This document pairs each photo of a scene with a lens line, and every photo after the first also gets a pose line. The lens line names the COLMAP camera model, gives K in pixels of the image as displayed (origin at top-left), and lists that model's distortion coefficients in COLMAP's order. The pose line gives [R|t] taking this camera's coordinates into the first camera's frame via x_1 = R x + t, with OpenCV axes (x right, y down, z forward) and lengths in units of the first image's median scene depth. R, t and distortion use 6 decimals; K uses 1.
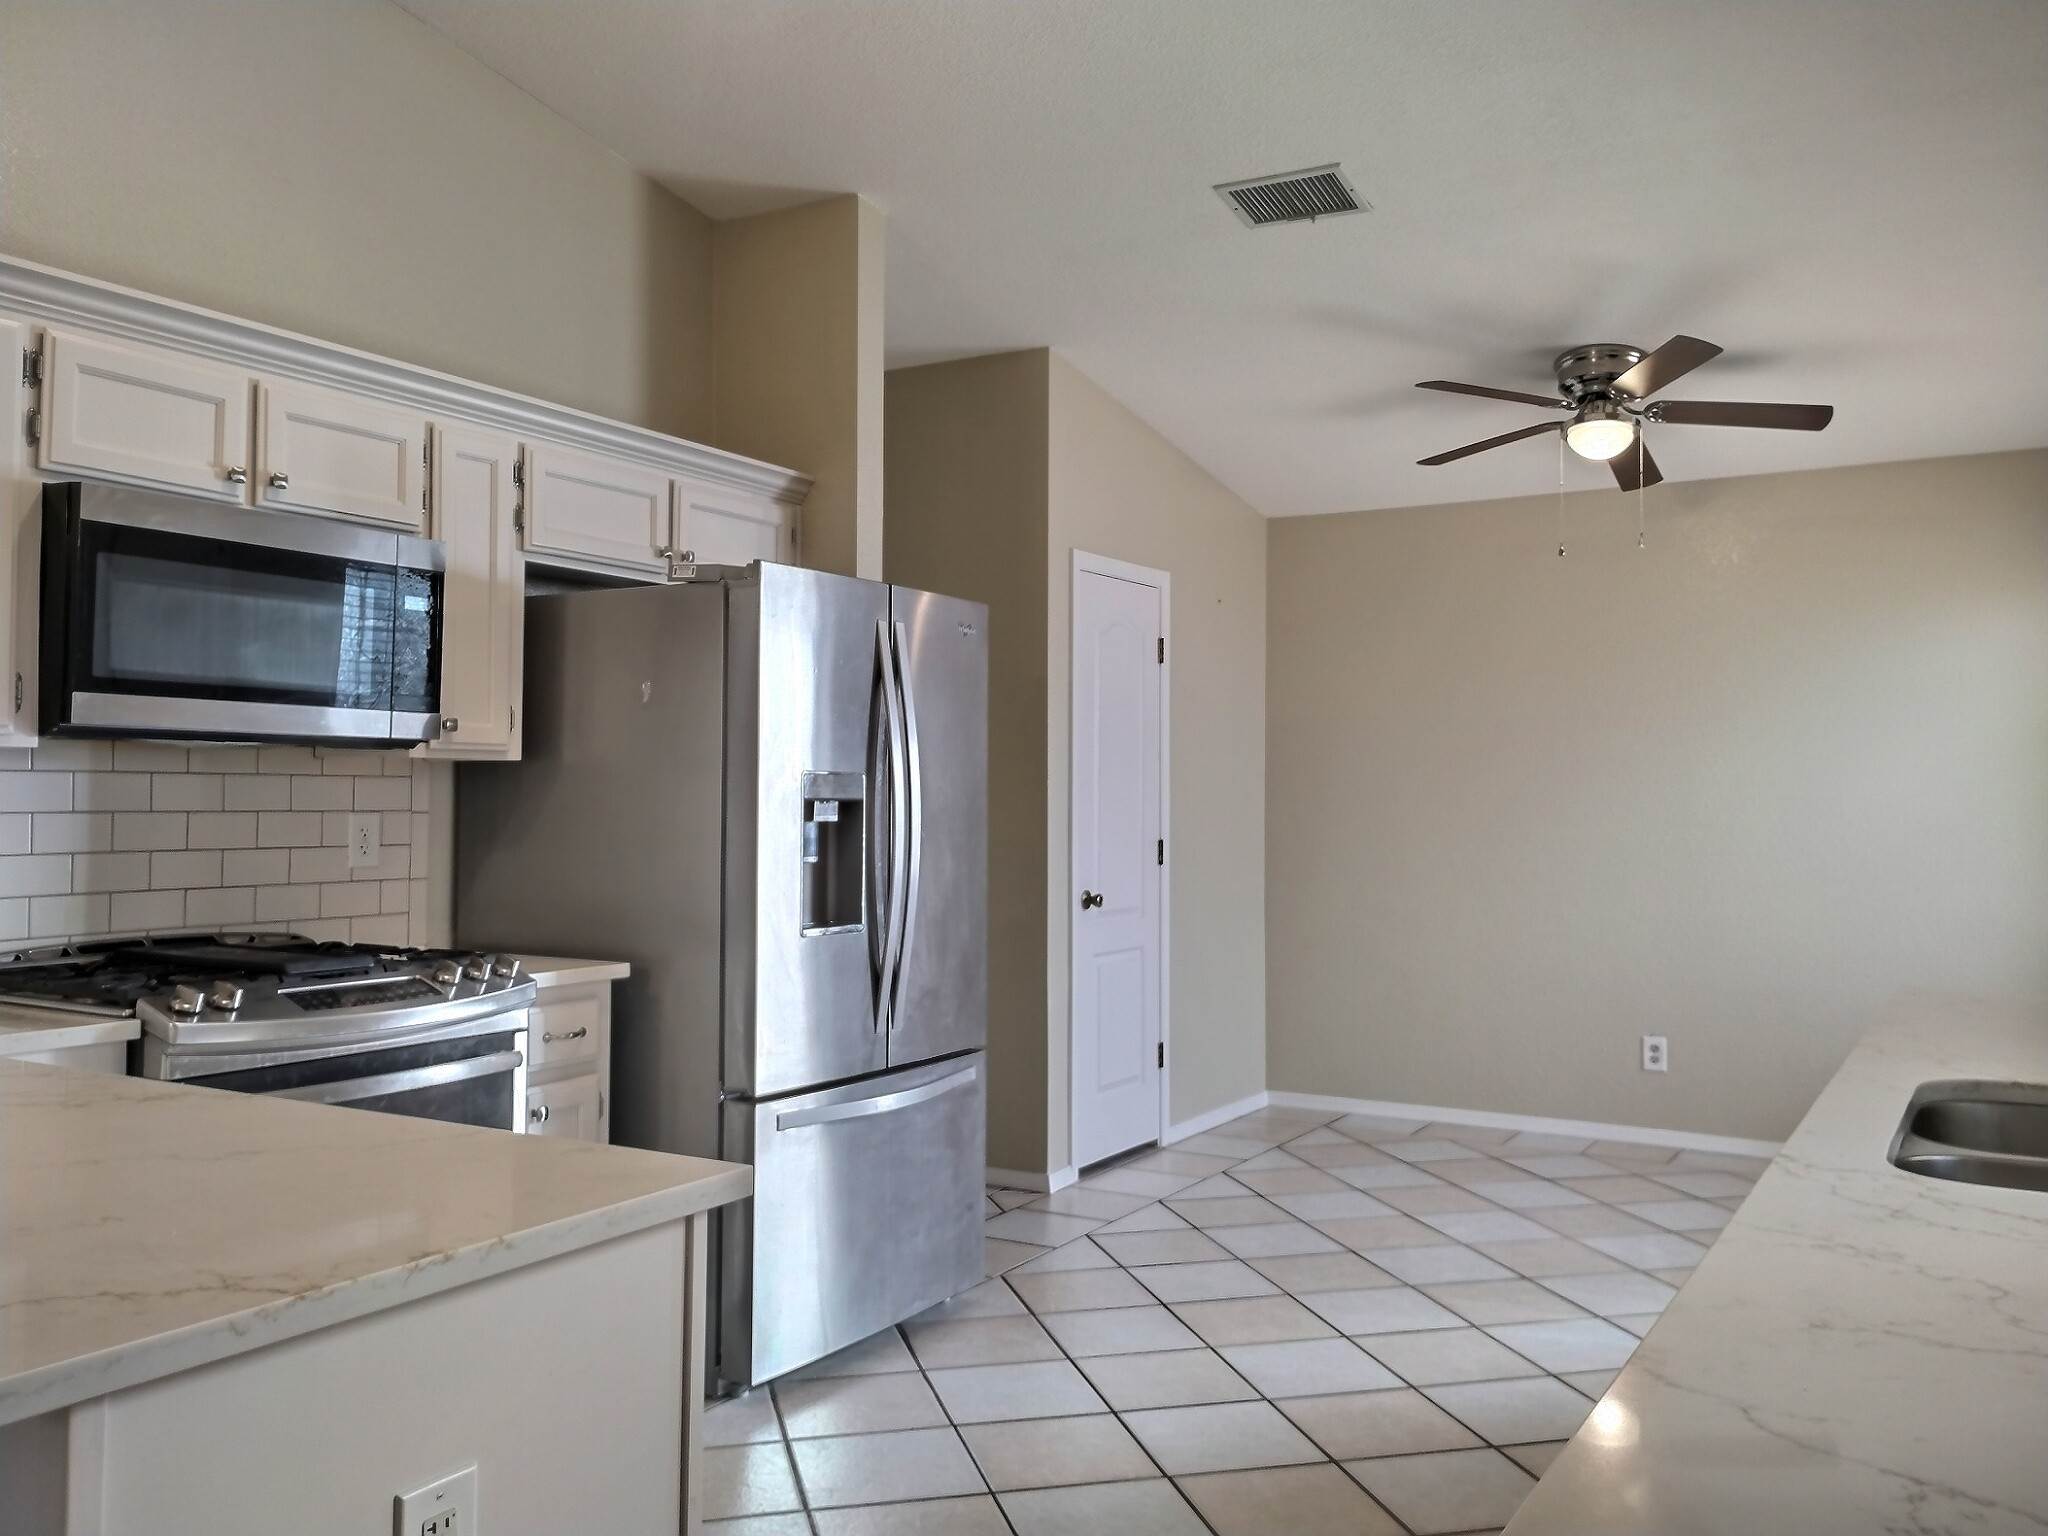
lens RADIAL K [[1719.9, 0, 1019.8], [0, 1719.9, 763.5], [0, 0, 1]] dist [0.038707, -0.037162]
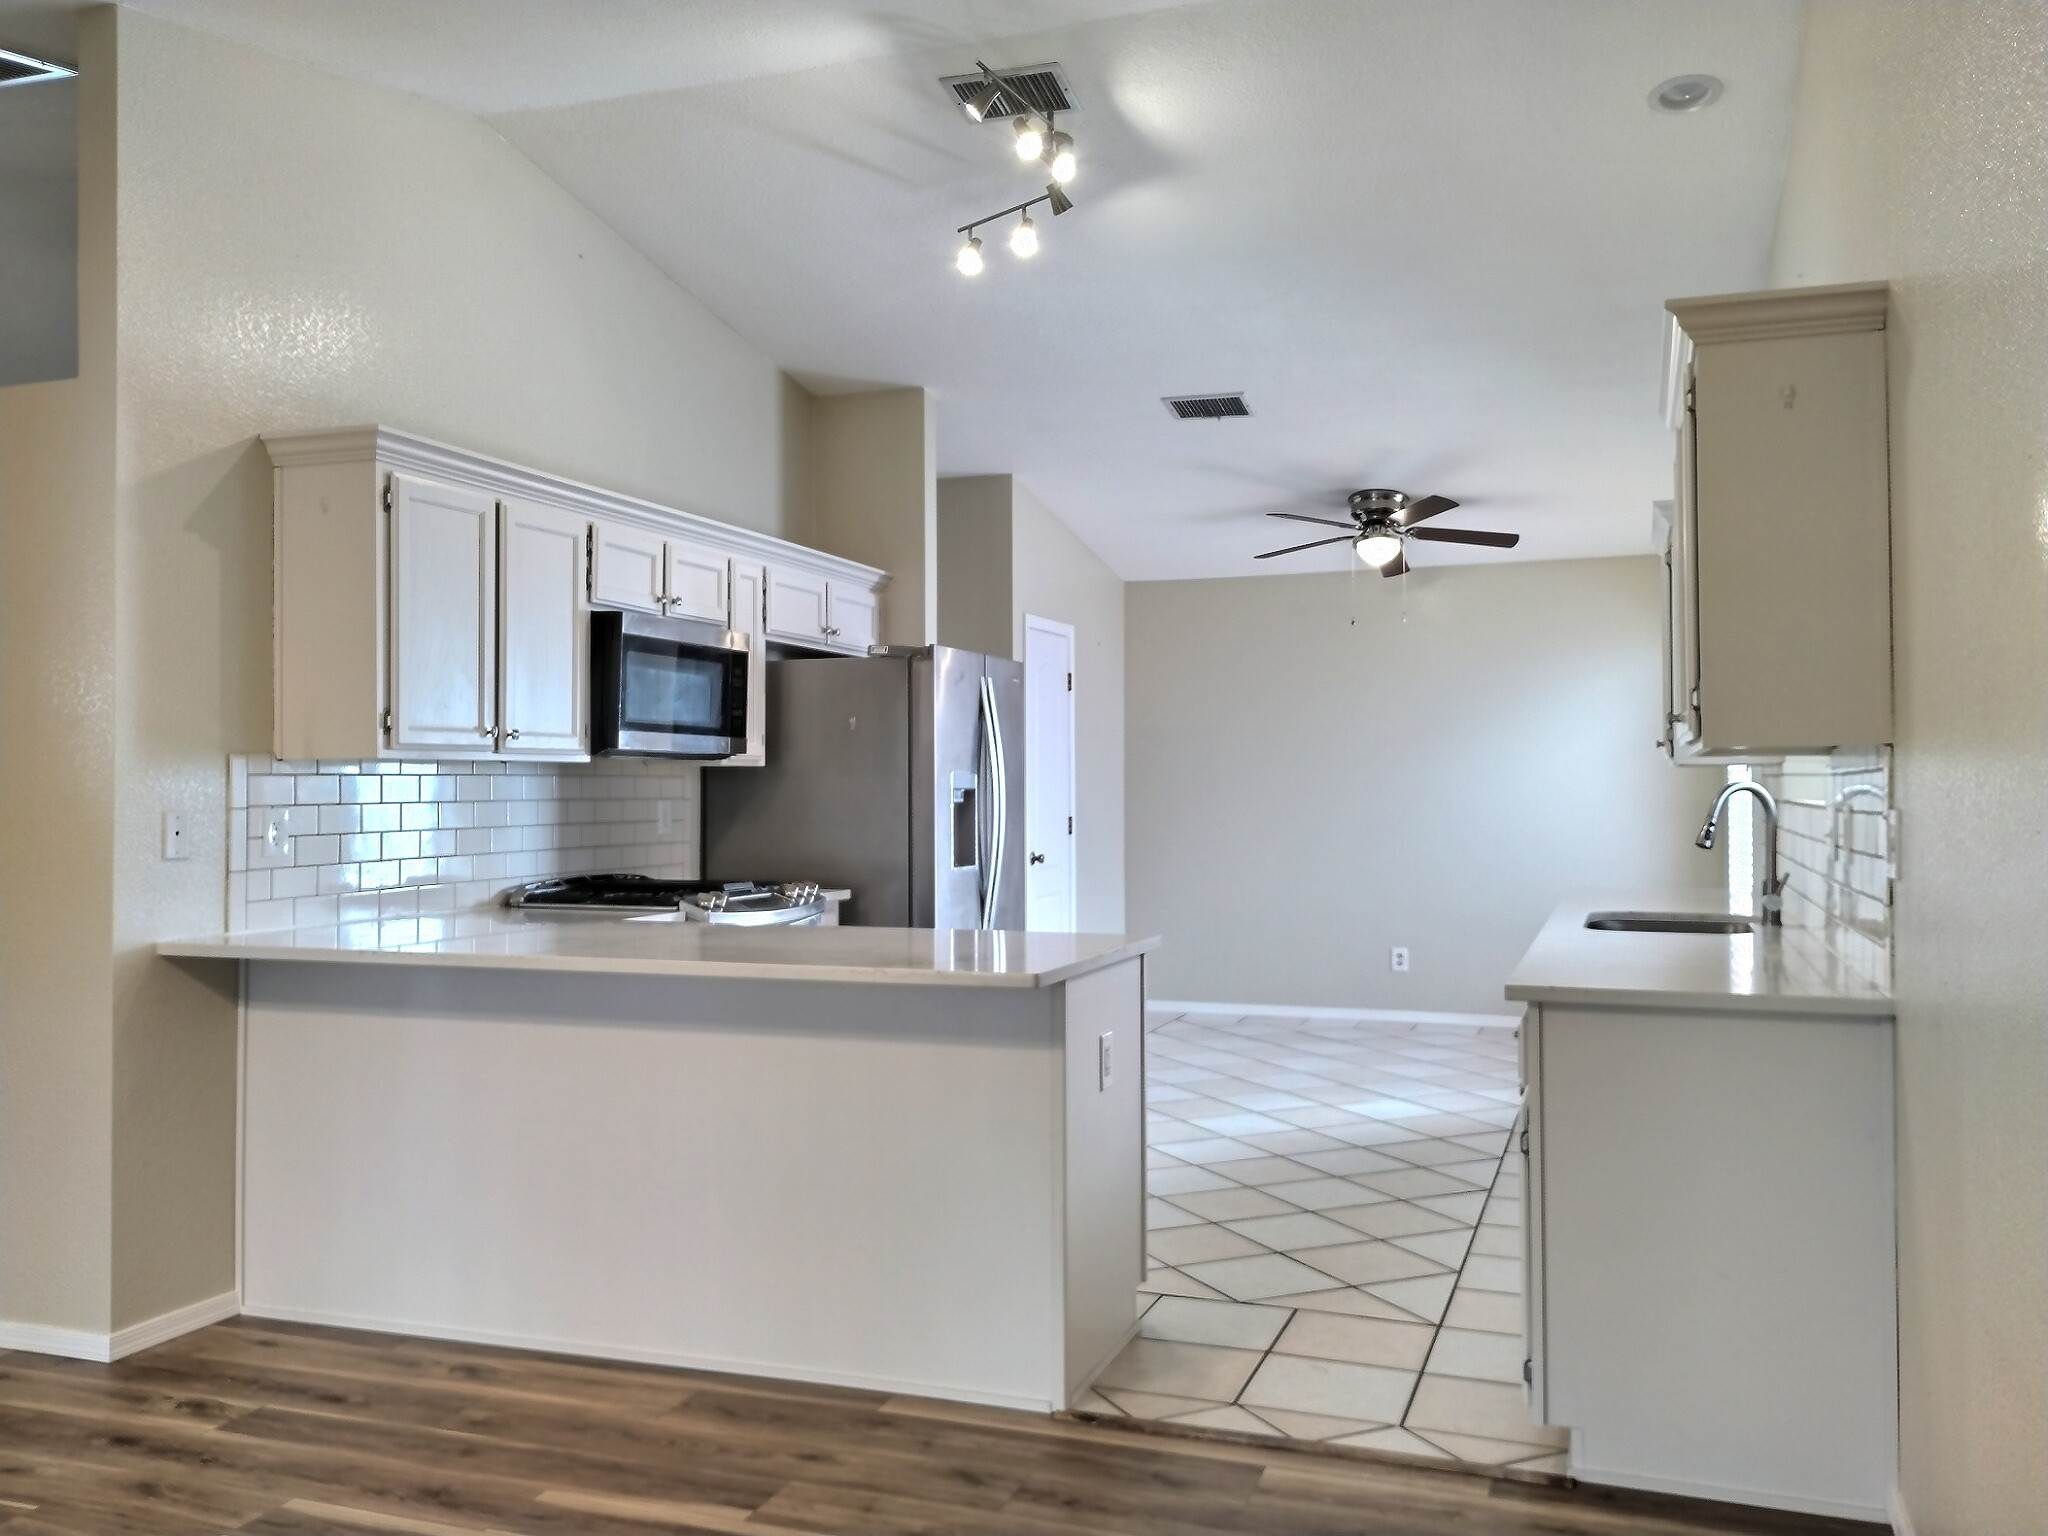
lens RADIAL K [[1719.9, 0, 1029.2], [0, 1719.9, 770.1], [0, 0, 1]] dist [0.038707, -0.037162]
pose [[0.981727, -0.006604, 0.190180, -0.286725], [0.004849, 0.999941, 0.009689, -0.009817], [-0.190233, -0.008590, 0.981701, -0.488831]]
